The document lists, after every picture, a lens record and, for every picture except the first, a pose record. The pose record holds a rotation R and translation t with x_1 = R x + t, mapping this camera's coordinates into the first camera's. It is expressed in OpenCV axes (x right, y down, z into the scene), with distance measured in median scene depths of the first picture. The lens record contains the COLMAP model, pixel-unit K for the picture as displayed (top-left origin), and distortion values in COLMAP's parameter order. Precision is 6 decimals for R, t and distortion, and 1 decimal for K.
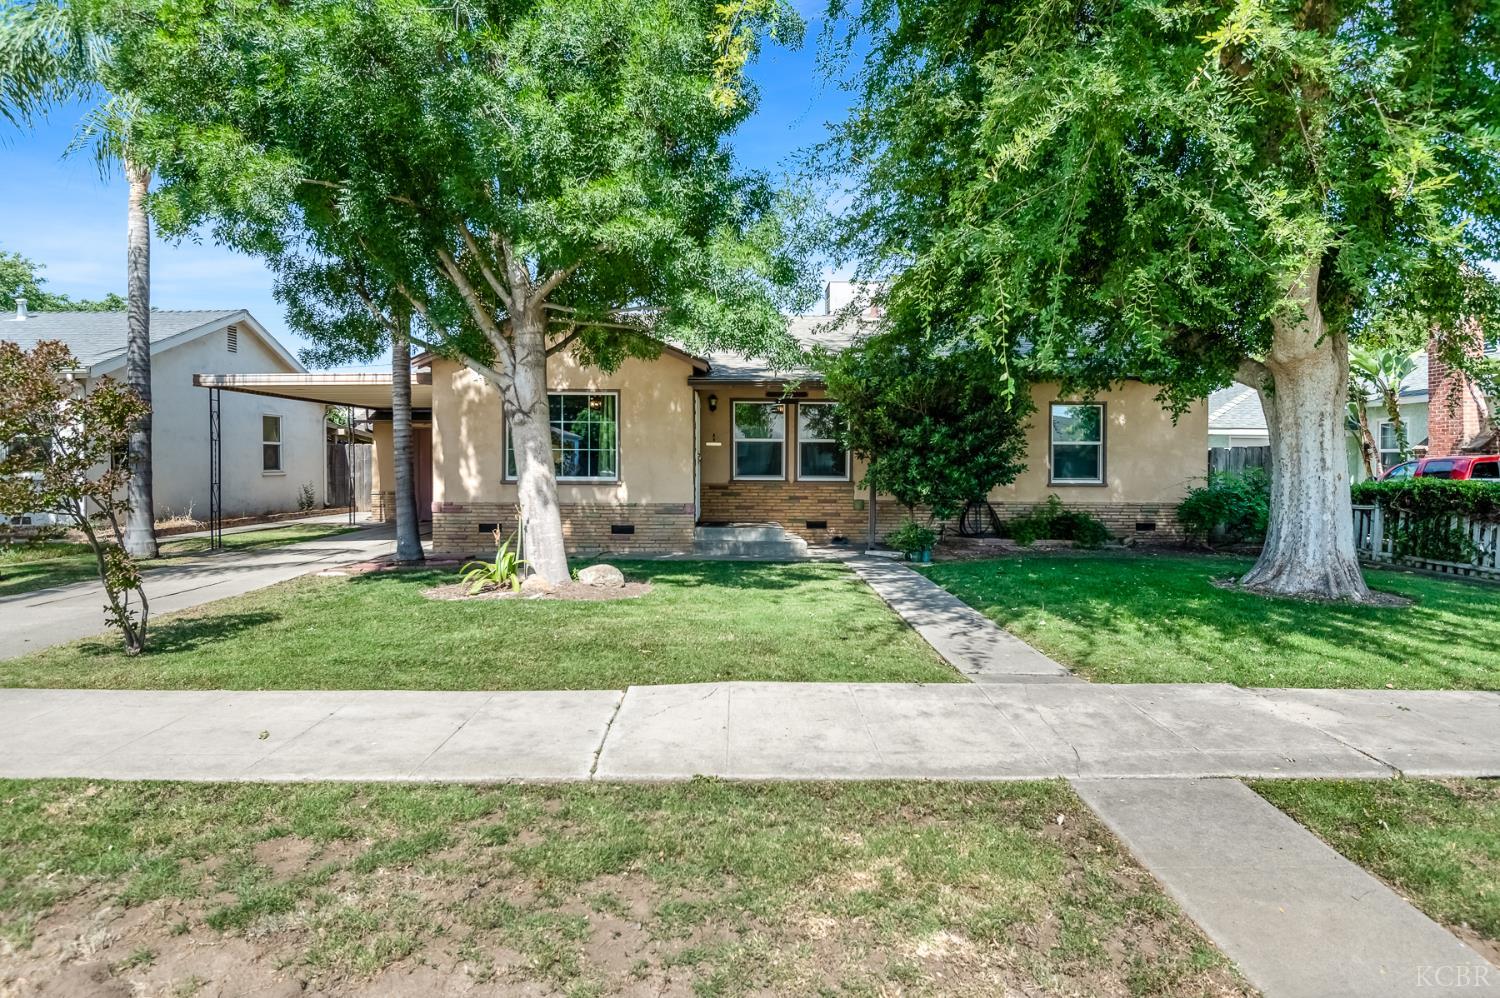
lens RADIAL K [[850.9, 0, 748.1], [0, 850.9, 487.3], [0, 0, 1]] dist [0.001669, 0.000343]
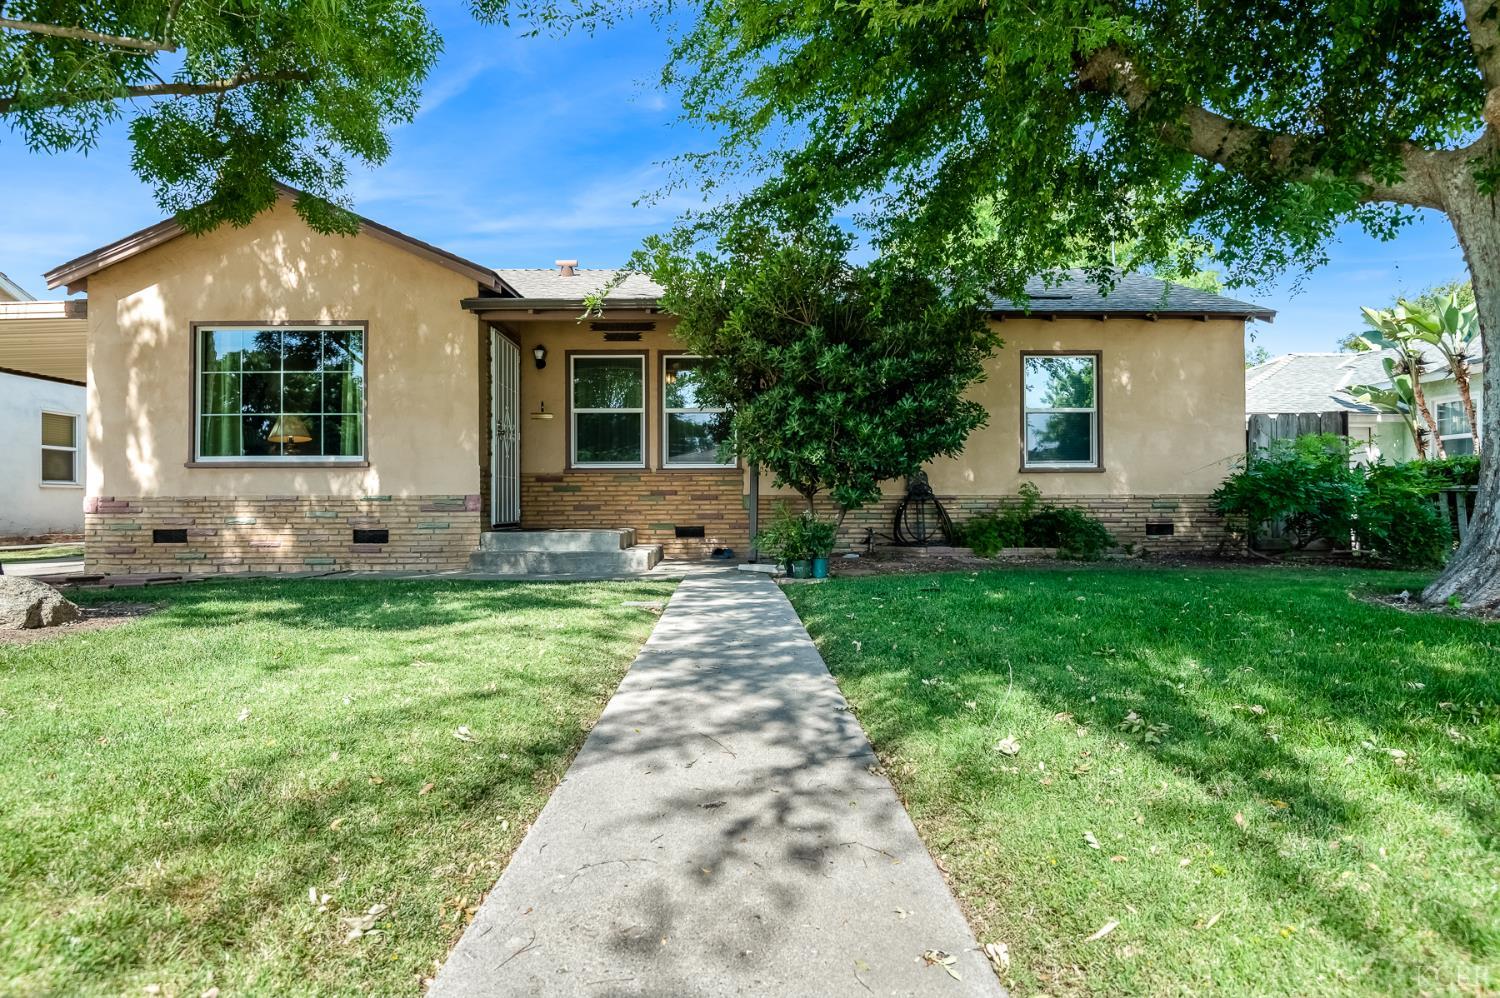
lens RADIAL K [[842.4, 0, 751.4], [0, 842.4, 506.2], [0, 0, 1]] dist [-0.003883, -0.000973]
pose [[0.999448, -0.007372, 0.032396, 0.118288], [0.007988, 0.999789, -0.018923, 0.039957], [-0.032249, 0.019171, 0.999296, 0.342196]]
